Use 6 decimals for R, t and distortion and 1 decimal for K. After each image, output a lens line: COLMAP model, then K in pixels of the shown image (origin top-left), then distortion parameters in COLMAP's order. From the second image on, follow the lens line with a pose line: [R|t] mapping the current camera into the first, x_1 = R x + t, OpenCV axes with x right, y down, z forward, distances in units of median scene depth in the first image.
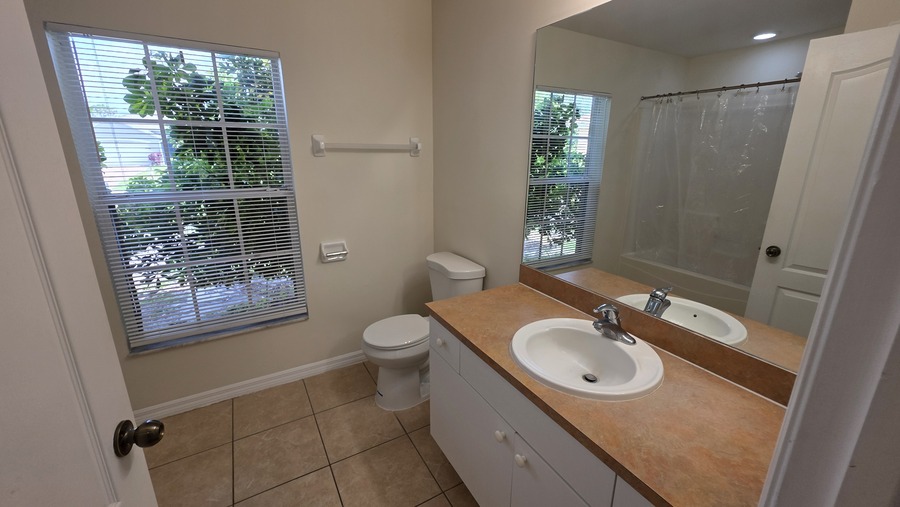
lens RADIAL K [[354.7, 0, 448.5], [0, 354.7, 250.6], [0, 0, 1]] dist [-0.003889, 0.000040]
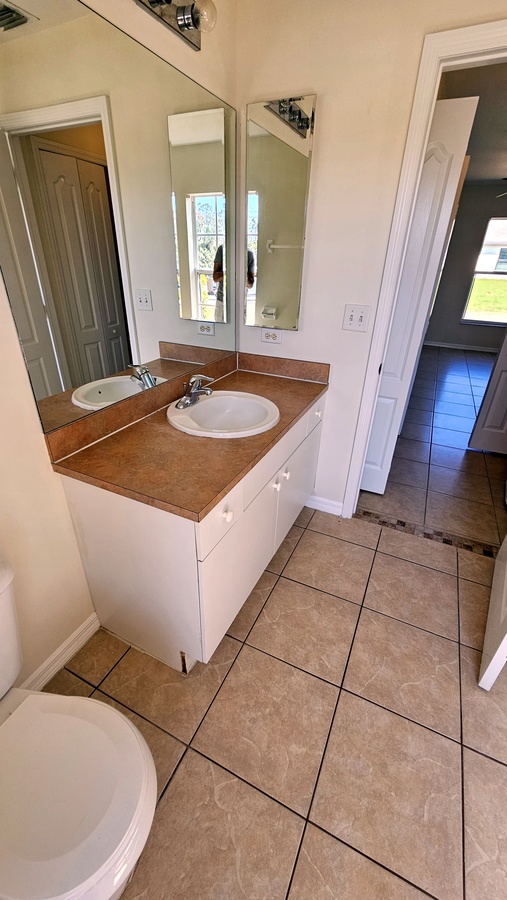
lens RADIAL K [[376.0, 0, 245.6], [0, 376.0, 453.5], [0, 0, 1]] dist [-0.004186, -0.000782]
pose [[-0.564041, -0.402996, 0.720731, -0.527118], [0.192835, 0.784405, 0.589511, -0.284882], [-0.802915, 0.471490, -0.364725, 1.123233]]
